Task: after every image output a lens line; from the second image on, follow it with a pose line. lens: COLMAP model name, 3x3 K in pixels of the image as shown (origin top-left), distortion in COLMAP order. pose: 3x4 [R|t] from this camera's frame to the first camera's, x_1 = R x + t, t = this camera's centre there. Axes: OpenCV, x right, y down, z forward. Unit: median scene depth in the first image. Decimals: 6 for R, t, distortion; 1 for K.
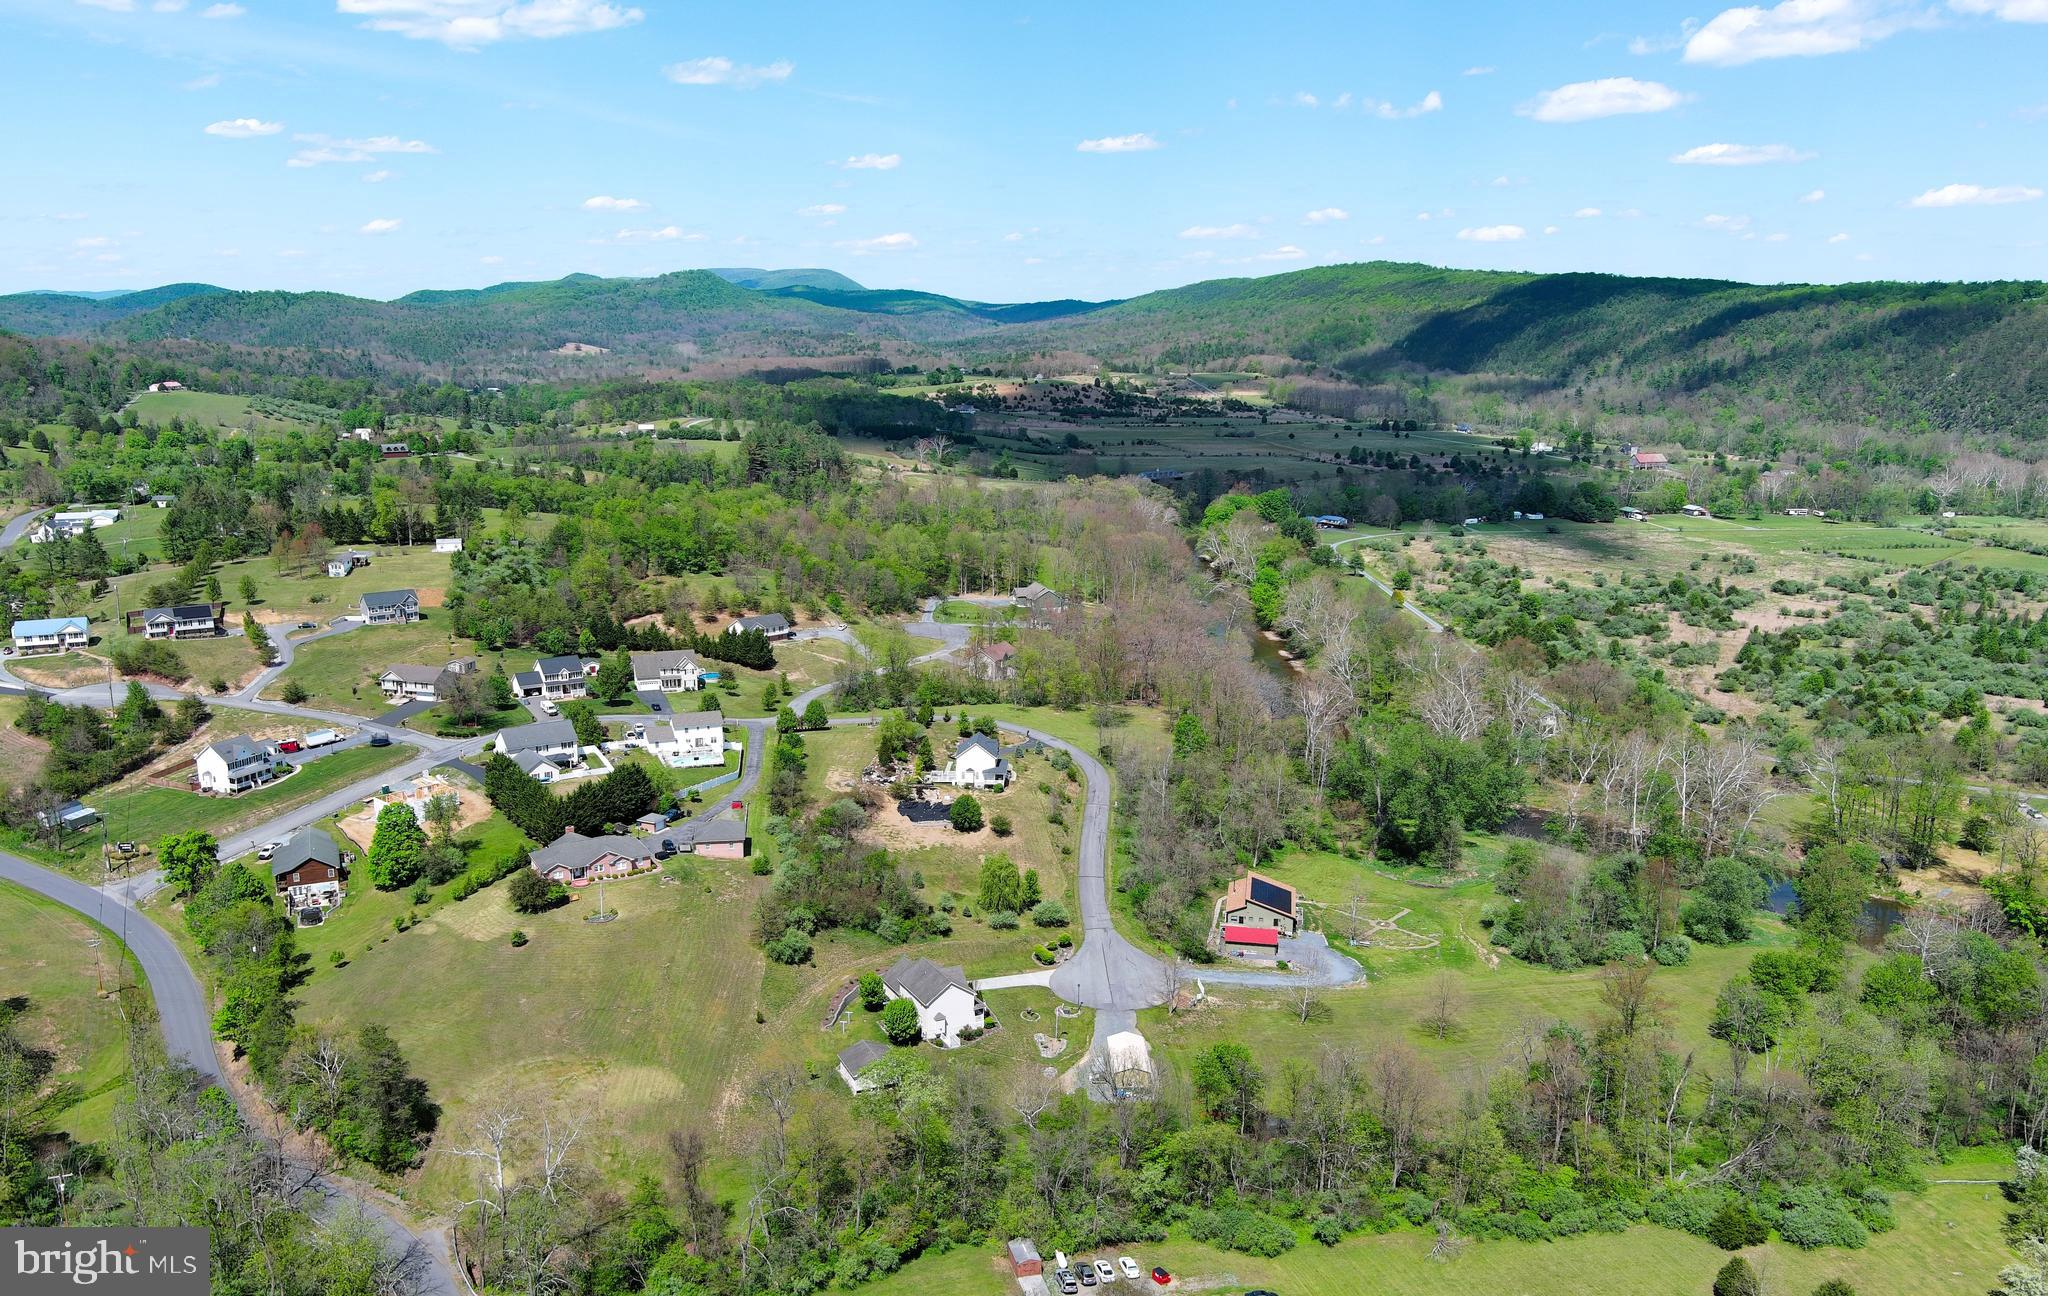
lens RADIAL K [[1590.4, 0, 1025.1], [0, 1590.4, 661.8], [0, 0, 1]] dist [0.032535, -0.038933]
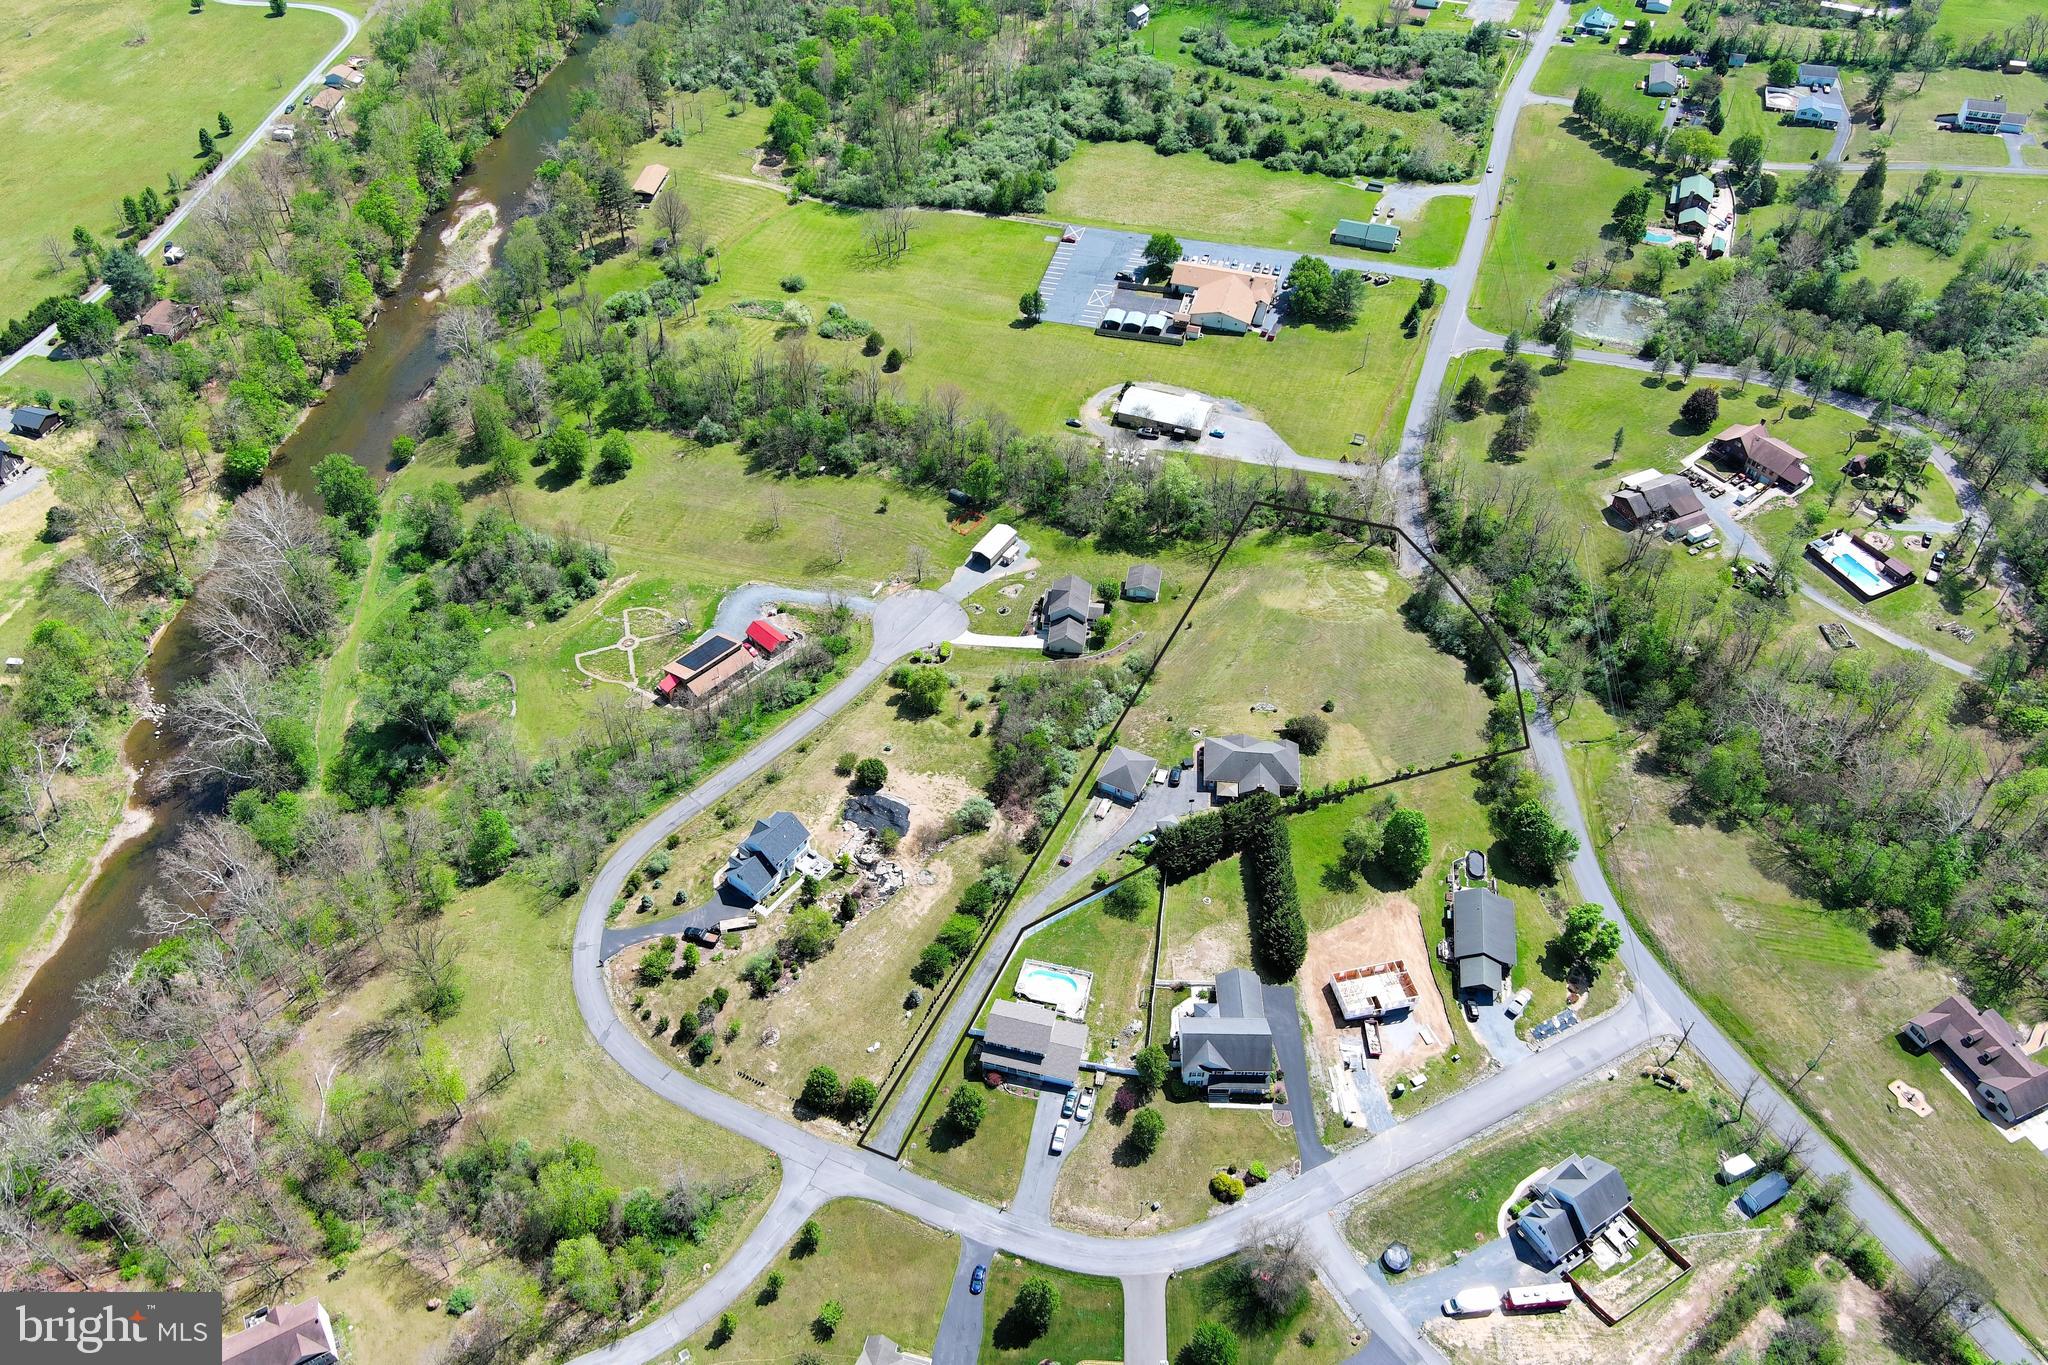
lens RADIAL K [[1587.9, 0, 1021.8], [0, 1587.9, 682.3], [0, 0, 1]] dist [0.027887, -0.025870]
pose [[-0.827563, -0.410578, 0.382838, -0.456358], [0.111840, 0.547713, 0.829158, -0.724926], [-0.550120, 0.728997, -0.407348, 1.259393]]
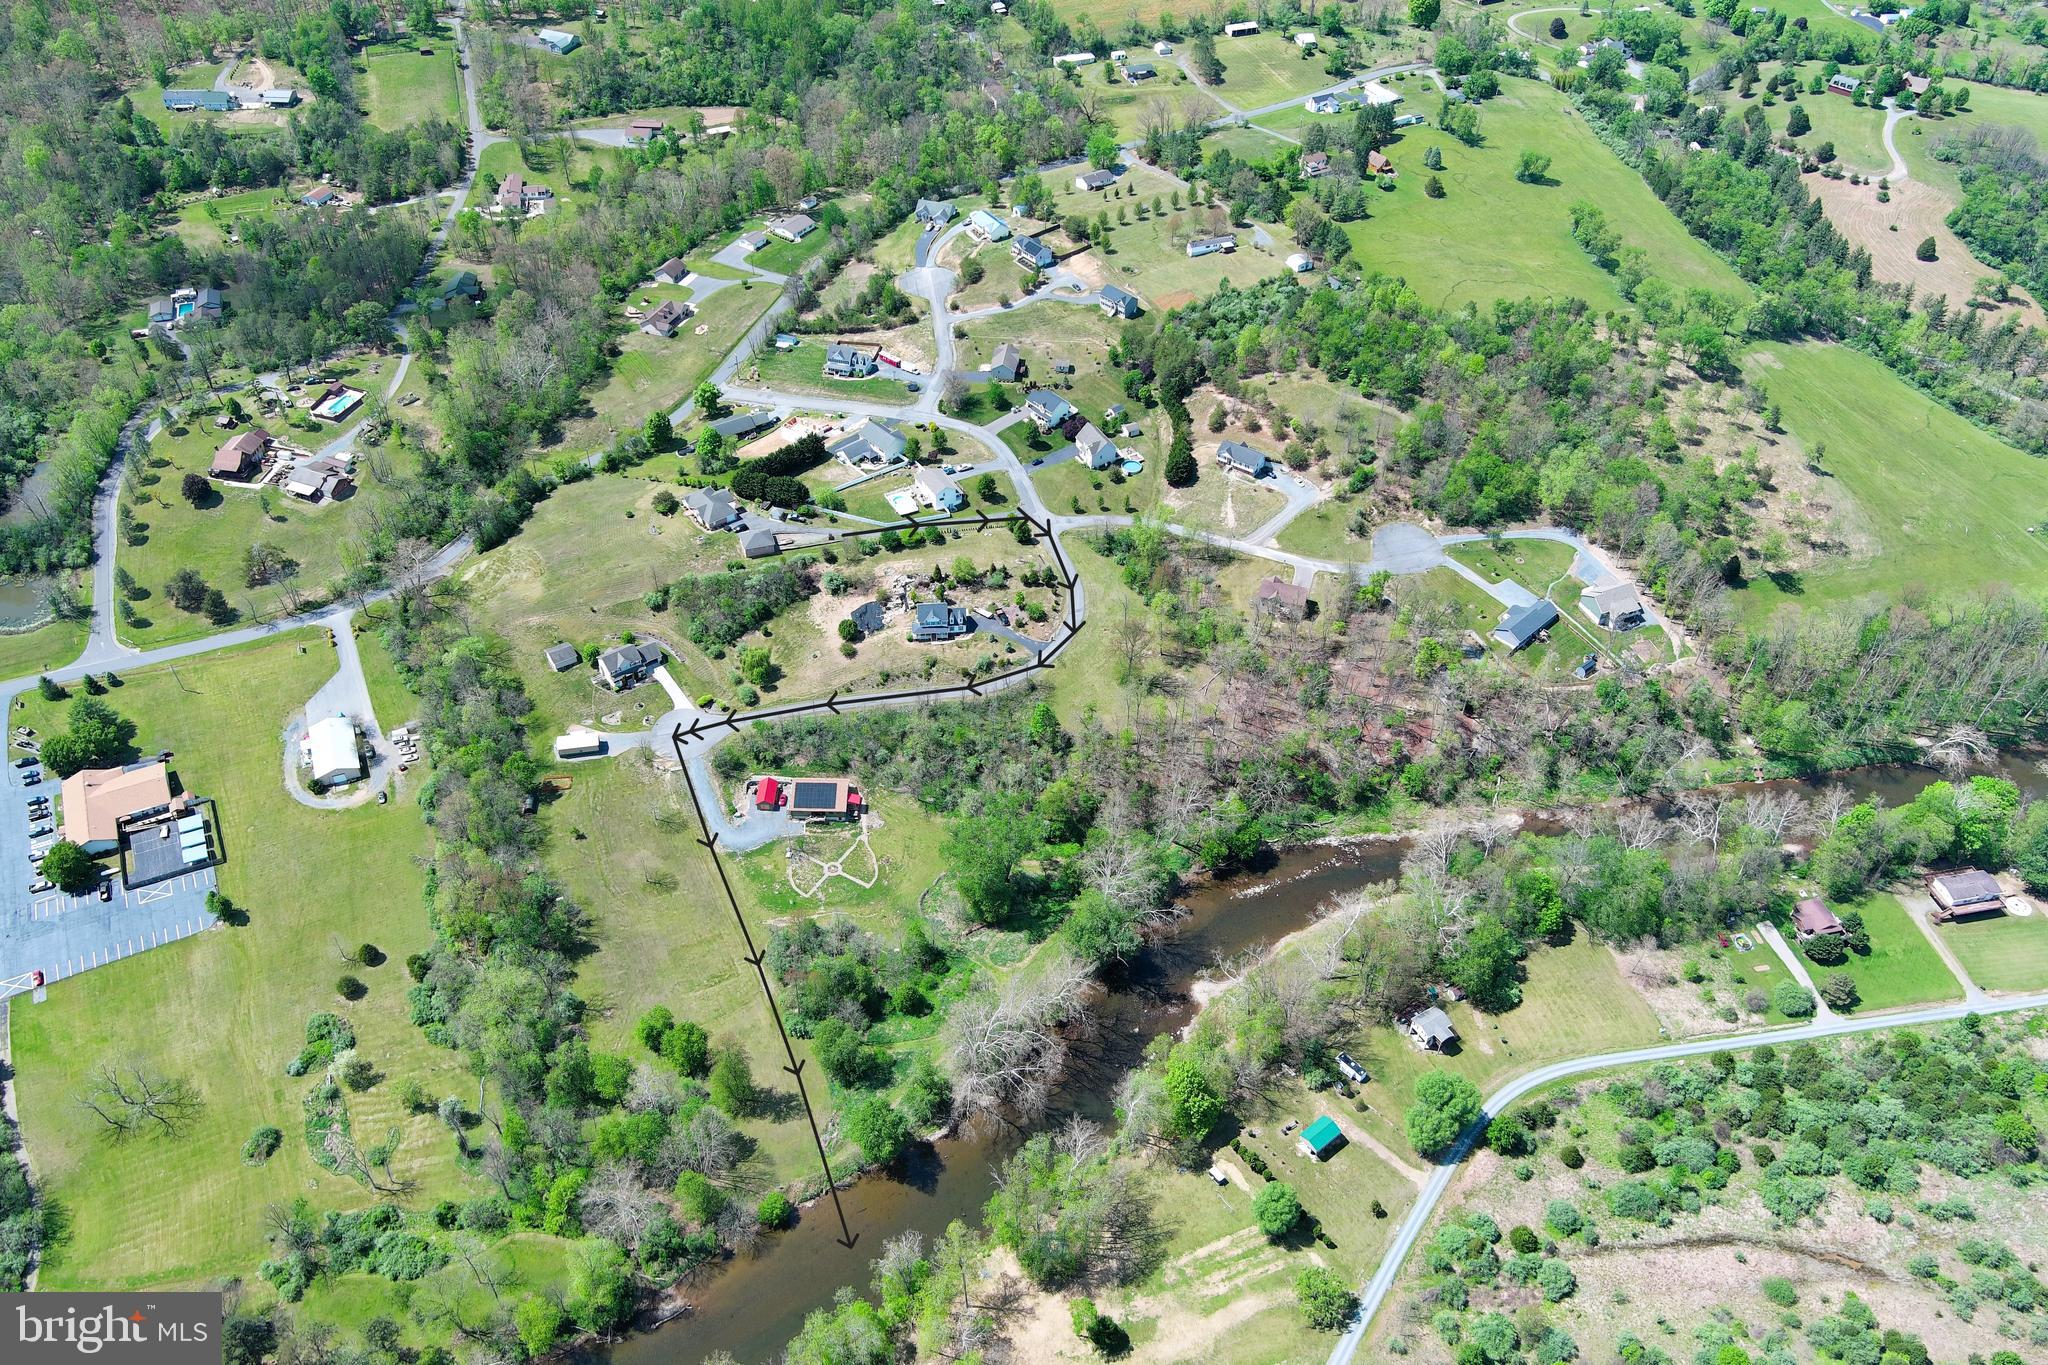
lens RADIAL K [[1587.9, 0, 1019.1], [0, 1587.9, 684.5], [0, 0, 1]] dist [0.027887, -0.025870]
pose [[0.157207, 0.666289, -0.728934, 1.114756], [-0.233500, 0.742262, 0.628113, -0.847503], [0.959564, 0.071462, 0.272268, 0.709924]]
